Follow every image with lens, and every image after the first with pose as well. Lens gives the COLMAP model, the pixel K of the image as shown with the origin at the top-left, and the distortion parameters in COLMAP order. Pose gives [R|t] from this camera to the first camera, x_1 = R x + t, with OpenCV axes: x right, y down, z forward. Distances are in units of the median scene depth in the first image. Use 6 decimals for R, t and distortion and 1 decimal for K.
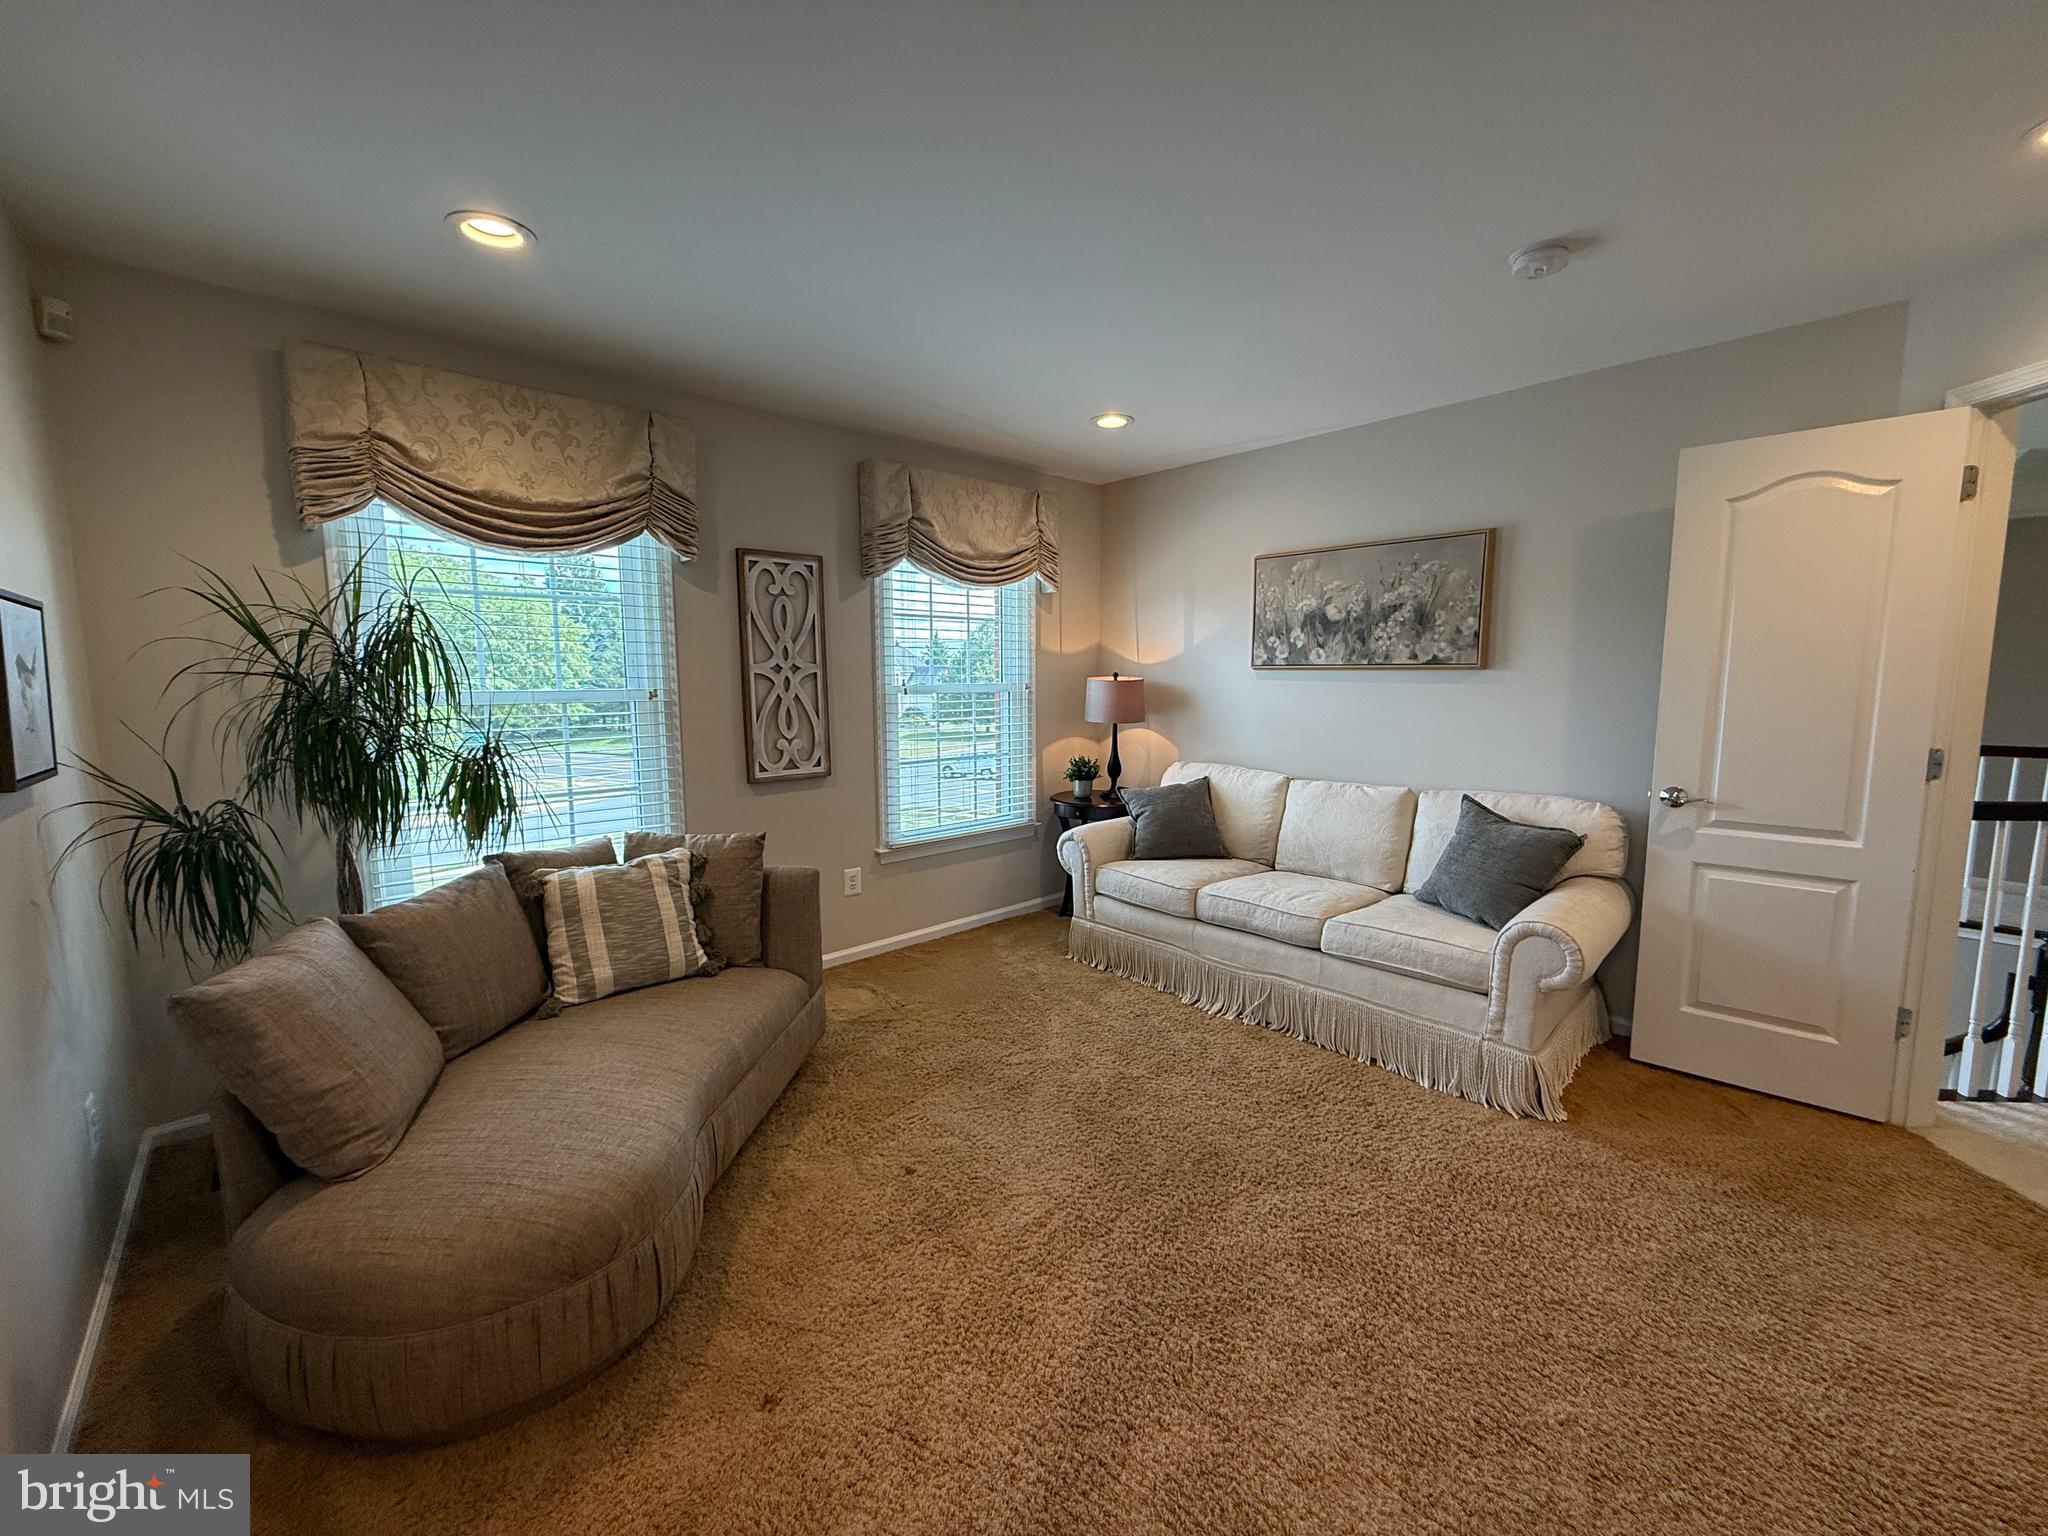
lens RADIAL K [[811.7, 0, 1018.9], [0, 811.7, 768.0], [0, 0, 1]] dist [0.000841, 0.000188]
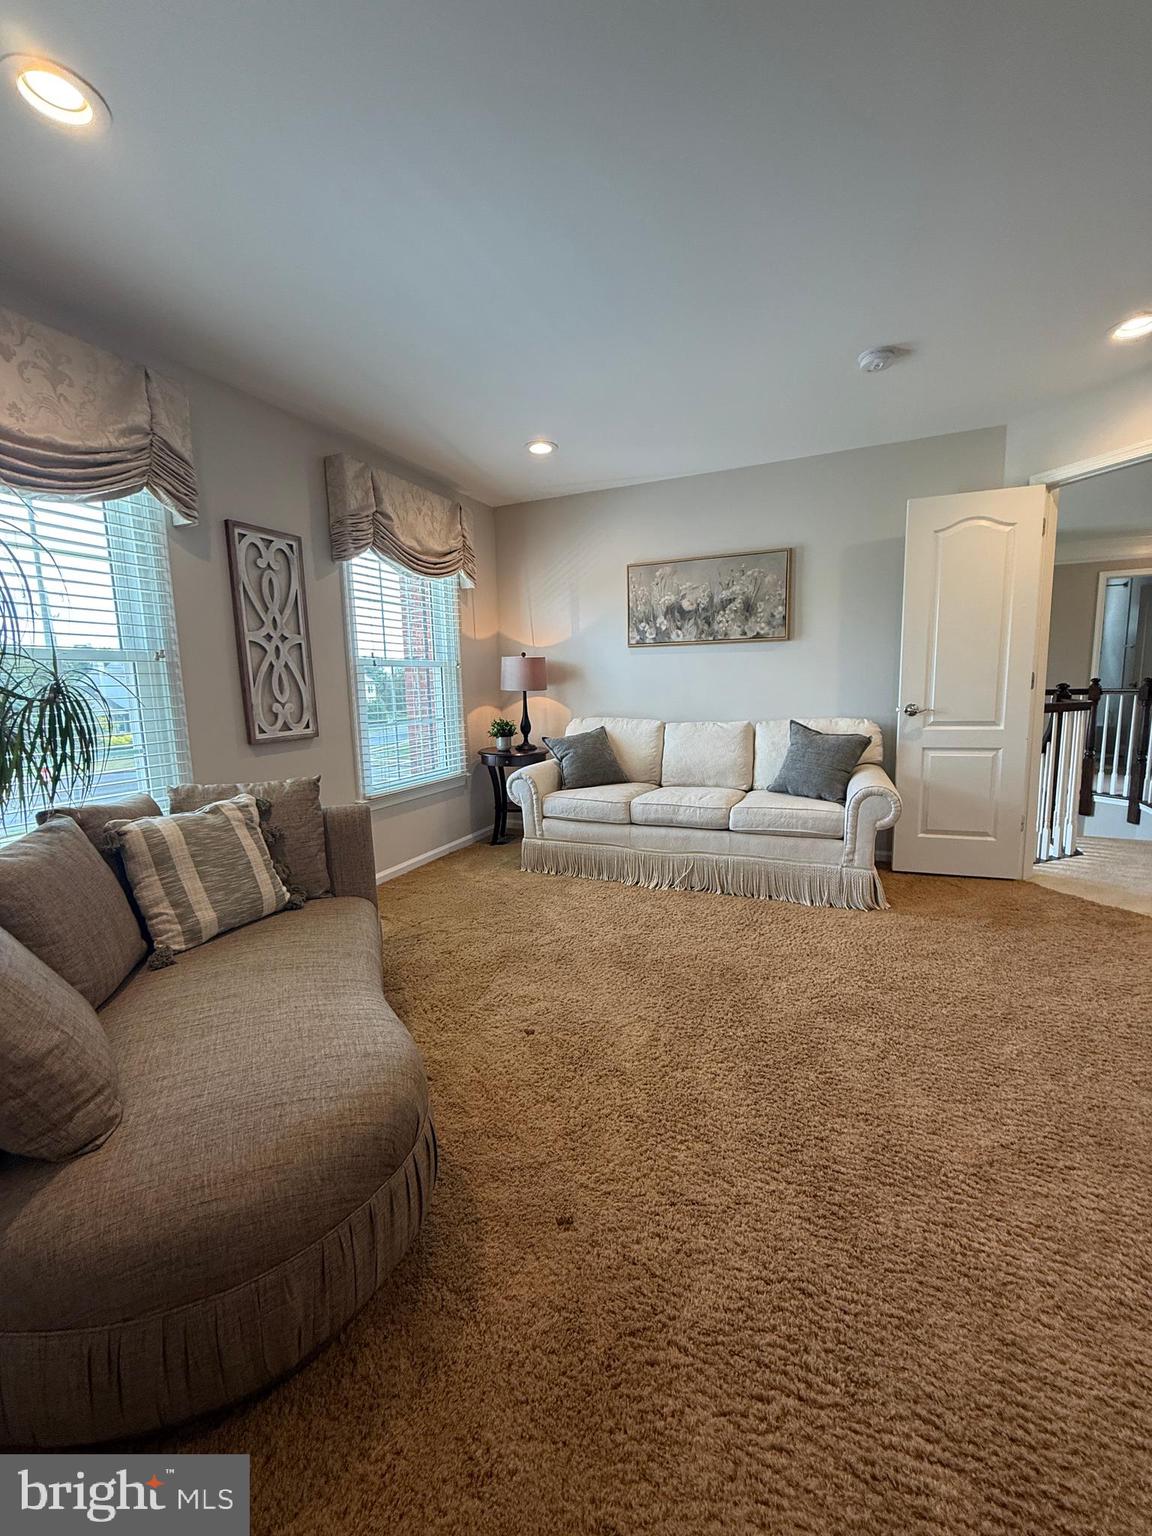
lens RADIAL K [[608.8, 0, 576.0], [0, 608.8, 765.3], [0, 0, 1]] dist [0.000841, 0.000188]
pose [[0.915761, -0.072555, 0.395118, -0.297199], [0.067501, 0.997362, 0.026698, 0.062306], [-0.396012, 0.002222, 0.918242, 0.108066]]
